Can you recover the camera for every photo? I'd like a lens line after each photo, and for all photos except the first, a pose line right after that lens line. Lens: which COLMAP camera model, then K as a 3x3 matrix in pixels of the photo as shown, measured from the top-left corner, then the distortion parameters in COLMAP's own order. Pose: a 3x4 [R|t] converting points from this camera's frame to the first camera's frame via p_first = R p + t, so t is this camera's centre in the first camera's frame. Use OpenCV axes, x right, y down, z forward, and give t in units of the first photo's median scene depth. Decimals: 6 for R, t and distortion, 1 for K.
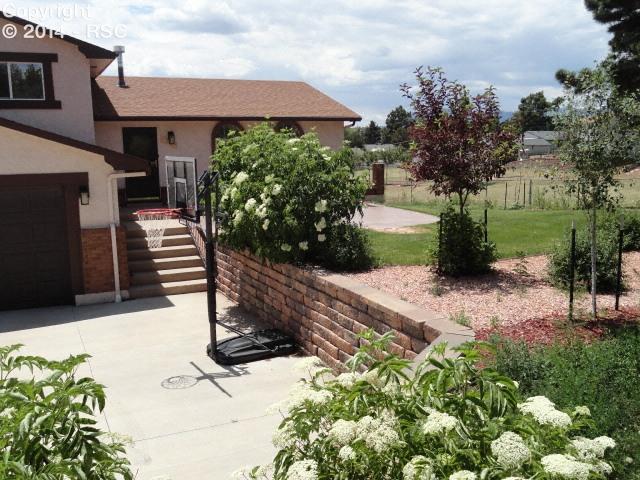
lens RADIAL K [[643.8, 0, 320.0], [0, 643.8, 240.0], [0, 0, 1]] dist [-0.001464, 0.001685]
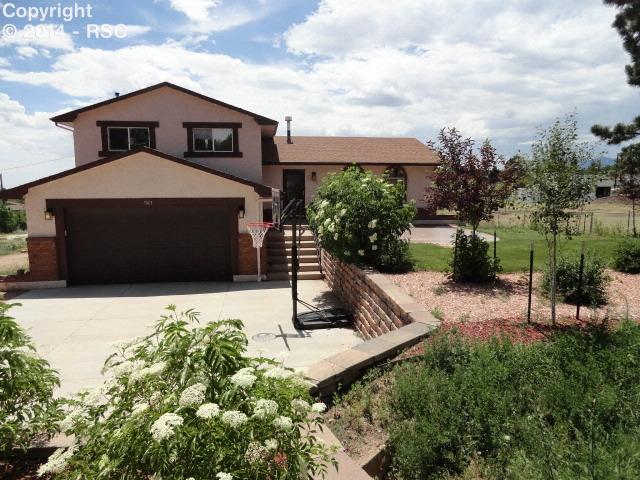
lens RADIAL K [[441.5, 0, 320.0], [0, 441.5, 240.0], [0, 0, 1]] dist [0.008025, 0.003707]
pose [[0.955966, 0.051970, -0.288841, 0.132341], [-0.056455, 0.998379, -0.007212, -0.004952], [0.287998, 0.023201, 0.957350, 0.024747]]
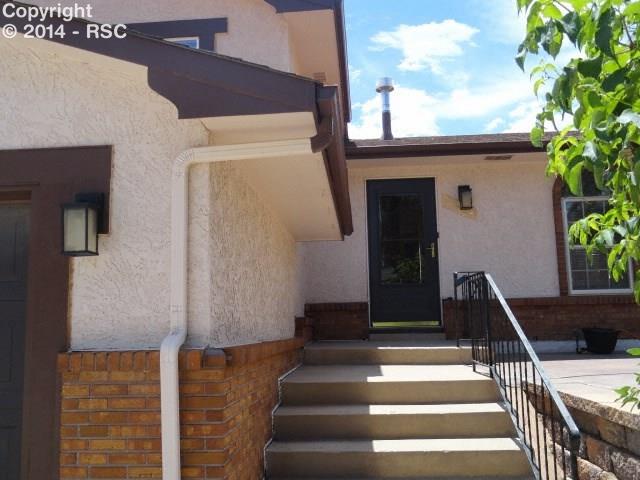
lens RADIAL K [[643.8, 0, 320.0], [0, 643.8, 240.0], [0, 0, 1]] dist [-0.001464, 0.001685]
pose [[0.879972, -0.070376, -0.469783, -0.154448], [-0.059952, 0.964603, -0.256801, 0.000812], [0.471227, 0.254142, 0.844605, 0.824627]]
